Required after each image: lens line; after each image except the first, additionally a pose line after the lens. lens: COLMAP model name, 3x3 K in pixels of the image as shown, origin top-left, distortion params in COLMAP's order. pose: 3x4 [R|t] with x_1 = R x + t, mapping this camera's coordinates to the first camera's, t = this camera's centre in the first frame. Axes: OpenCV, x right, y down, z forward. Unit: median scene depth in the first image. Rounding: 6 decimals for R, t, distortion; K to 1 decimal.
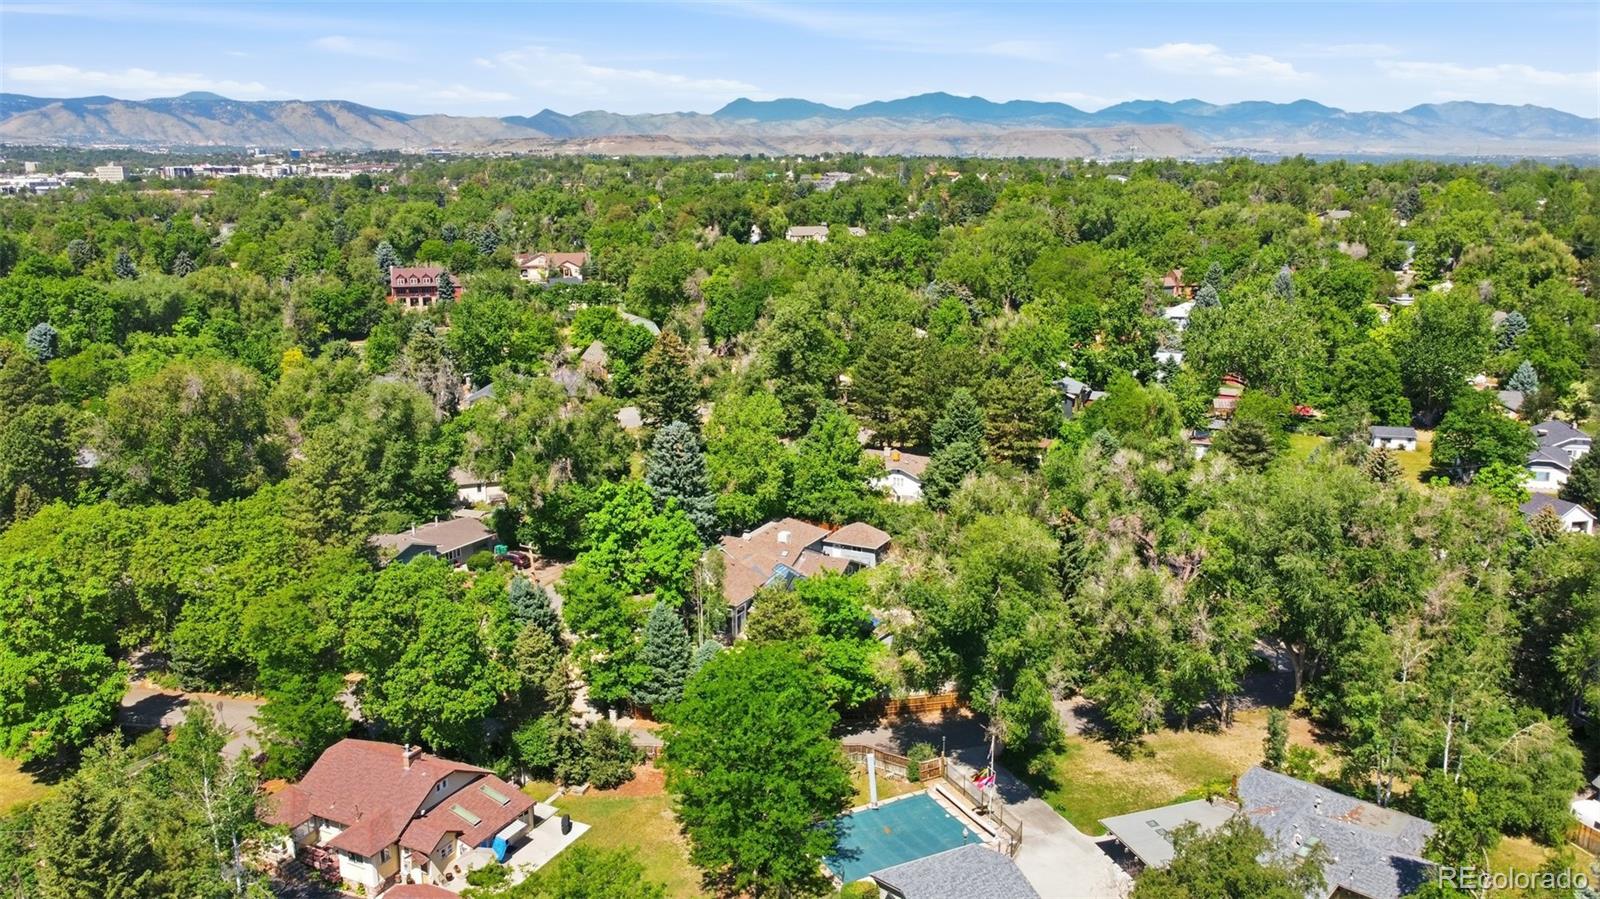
lens RADIAL K [[1219.7, 0, 803.1], [0, 1219.7, 439.5], [0, 0, 1]] dist [0.007620, -0.004711]
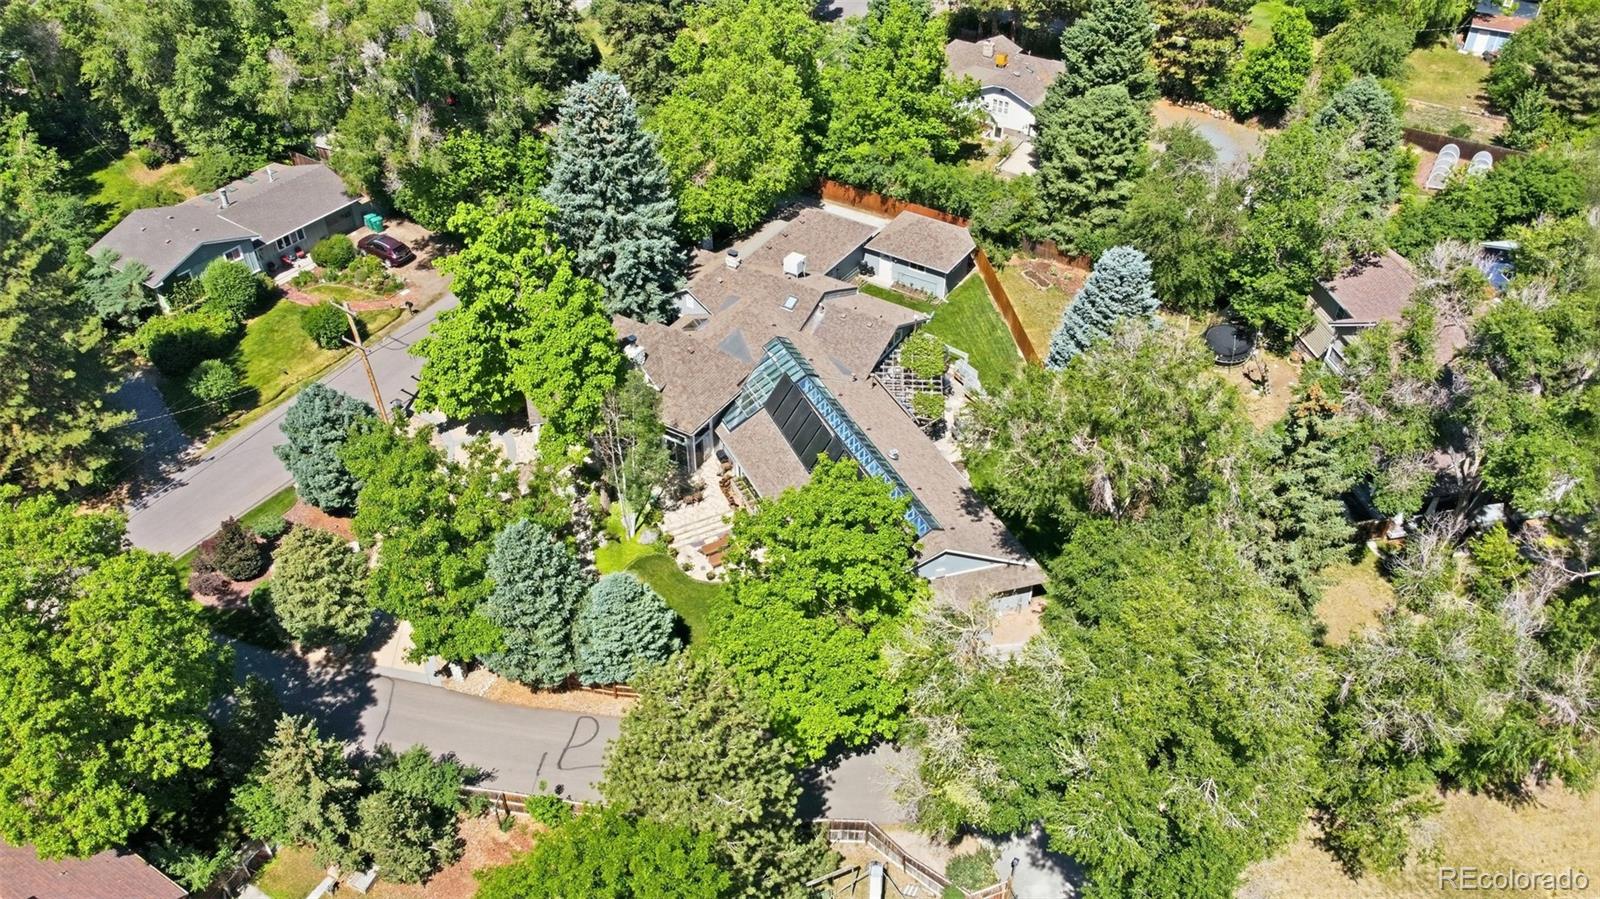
lens RADIAL K [[1219.7, 0, 803.1], [0, 1219.7, 439.5], [0, 0, 1]] dist [0.007620, -0.004711]
pose [[0.996154, 0.058879, -0.064895, 0.026555], [-0.024120, 0.896239, 0.442916, -0.088004], [0.084239, -0.439647, 0.894211, 0.339582]]
